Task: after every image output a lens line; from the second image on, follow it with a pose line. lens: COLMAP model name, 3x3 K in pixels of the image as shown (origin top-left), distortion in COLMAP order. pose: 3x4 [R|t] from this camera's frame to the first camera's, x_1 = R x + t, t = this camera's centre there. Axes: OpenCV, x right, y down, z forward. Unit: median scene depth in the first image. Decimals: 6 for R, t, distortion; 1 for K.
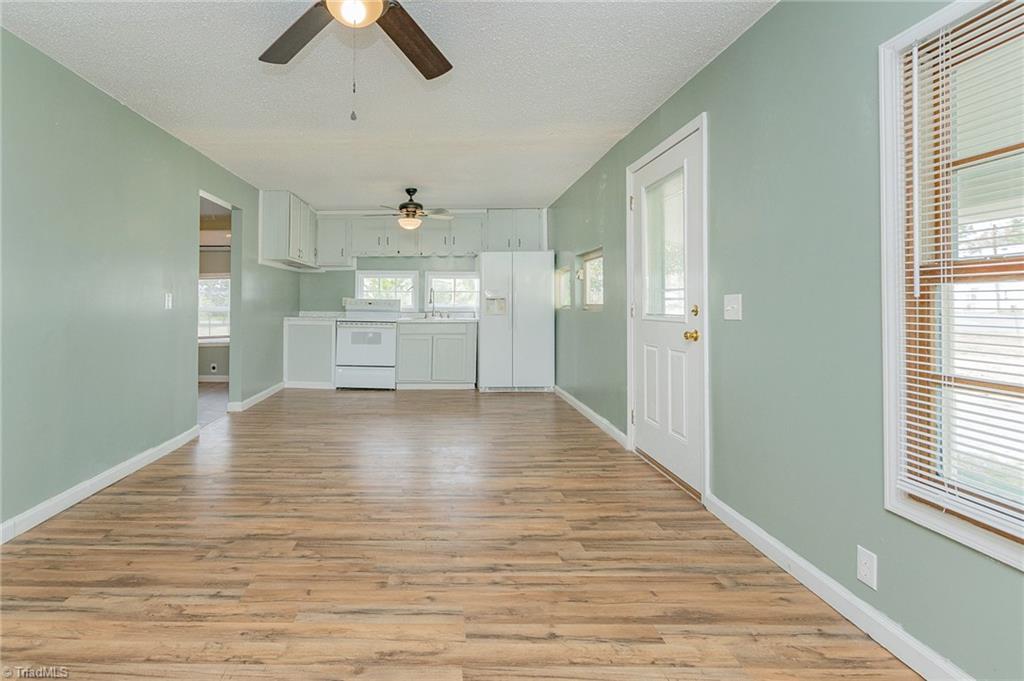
lens RADIAL K [[484.2, 0, 415.8], [0, 484.2, 297.8], [0, 0, 1]] dist [0.002614, 0.000142]
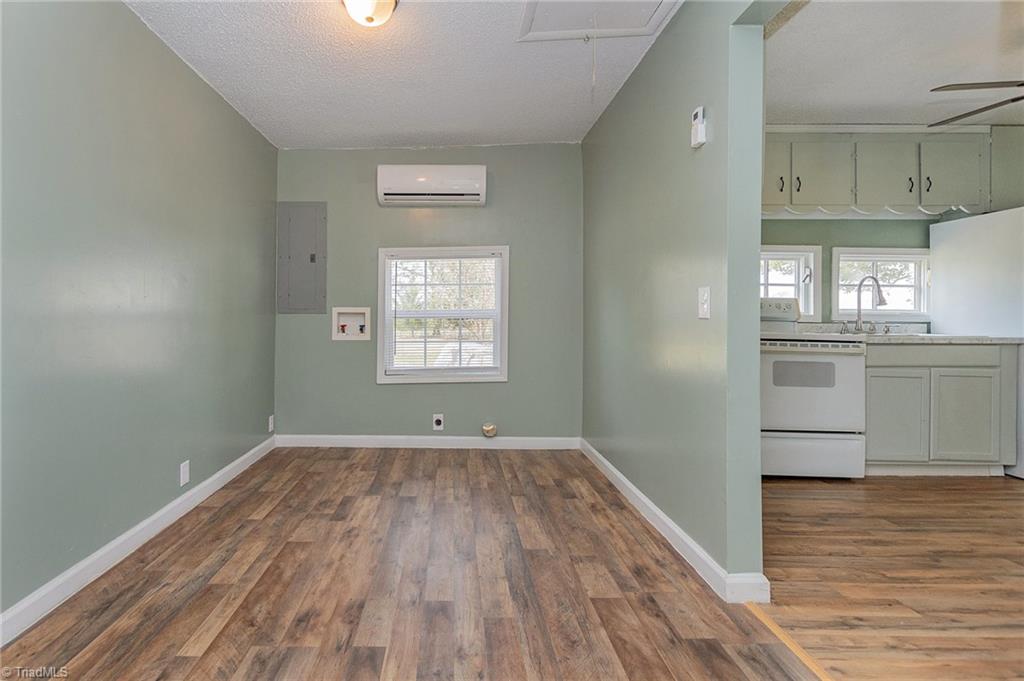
lens RADIAL K [[468.5, 0, 440.4], [0, 468.5, 313.2], [0, 0, 1]] dist [-0.009334, -0.000987]
pose [[0.999467, 0.008122, 0.031610, -0.504931], [-0.008401, 0.999927, 0.008710, 0.021428], [-0.031537, -0.008970, 0.999462, 0.568609]]
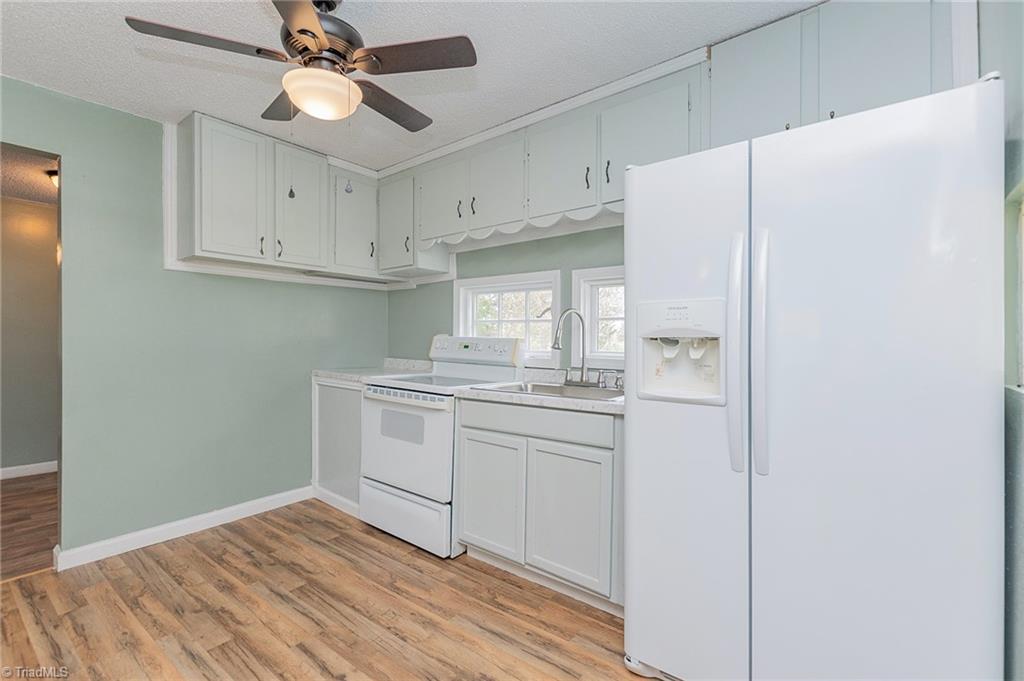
lens RADIAL K [[464.3, 0, 500.7], [0, 464.3, 337.6], [0, 0, 1]] dist [-0.000313, -0.000901]
pose [[0.813817, -0.000939, -0.581121, 0.230183], [0.008848, 0.999903, 0.010774, -0.001885], [0.581054, -0.013910, 0.813746, 0.740988]]
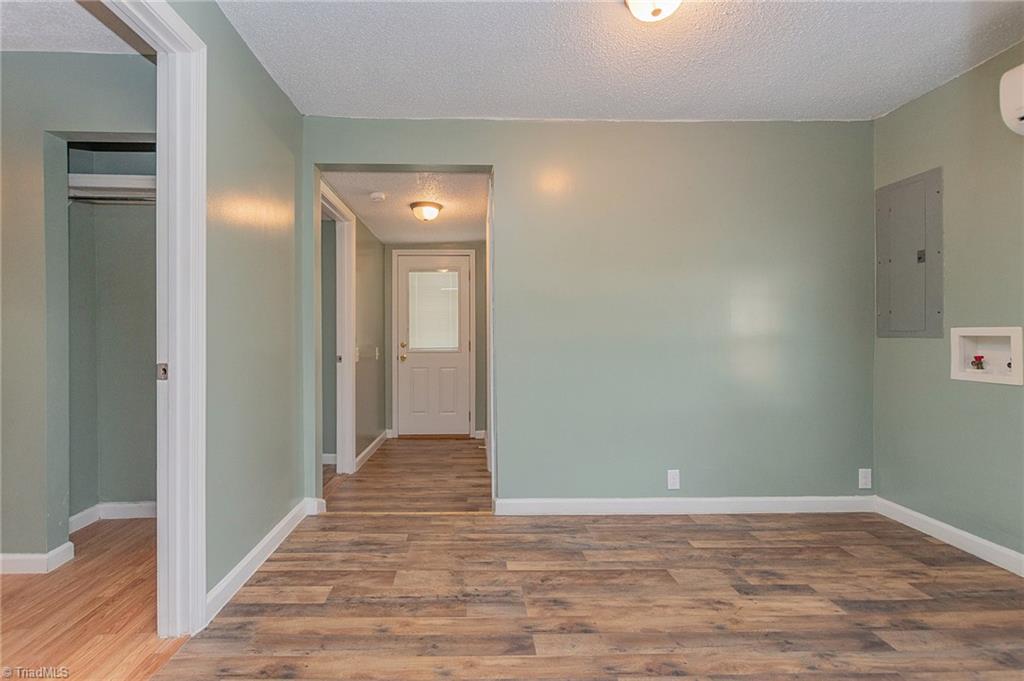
lens RADIAL K [[455.1, 0, 480.9], [0, 455.1, 330.4], [0, 0, 1]] dist [0.001944, 0.000090]
pose [[0.066809, -0.004601, -0.997755, -0.271587], [0.018426, 0.999825, -0.003377, 0.016385], [0.997596, -0.018159, 0.066882, 0.765906]]
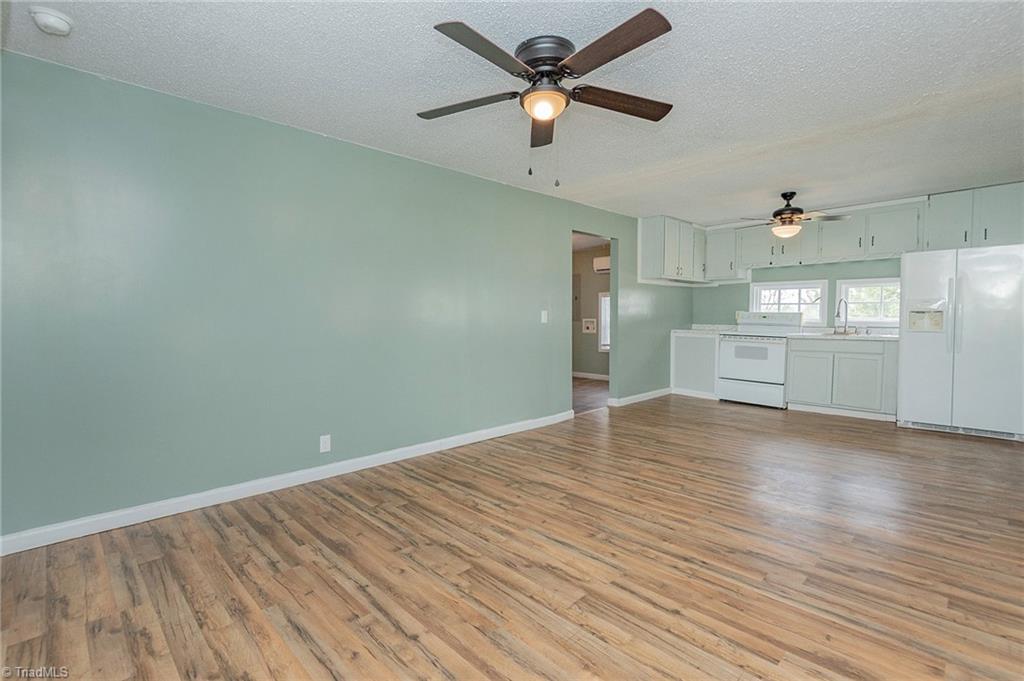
lens RADIAL K [[459.5, 0, 500.8], [0, 459.5, 331.1], [0, 0, 1]] dist [0.001787, -0.001058]
pose [[0.710286, 0.020478, -0.703615, 0.200016], [0.013072, 0.999021, 0.042271, -0.006357], [0.703792, -0.039222, 0.709323, -0.012411]]
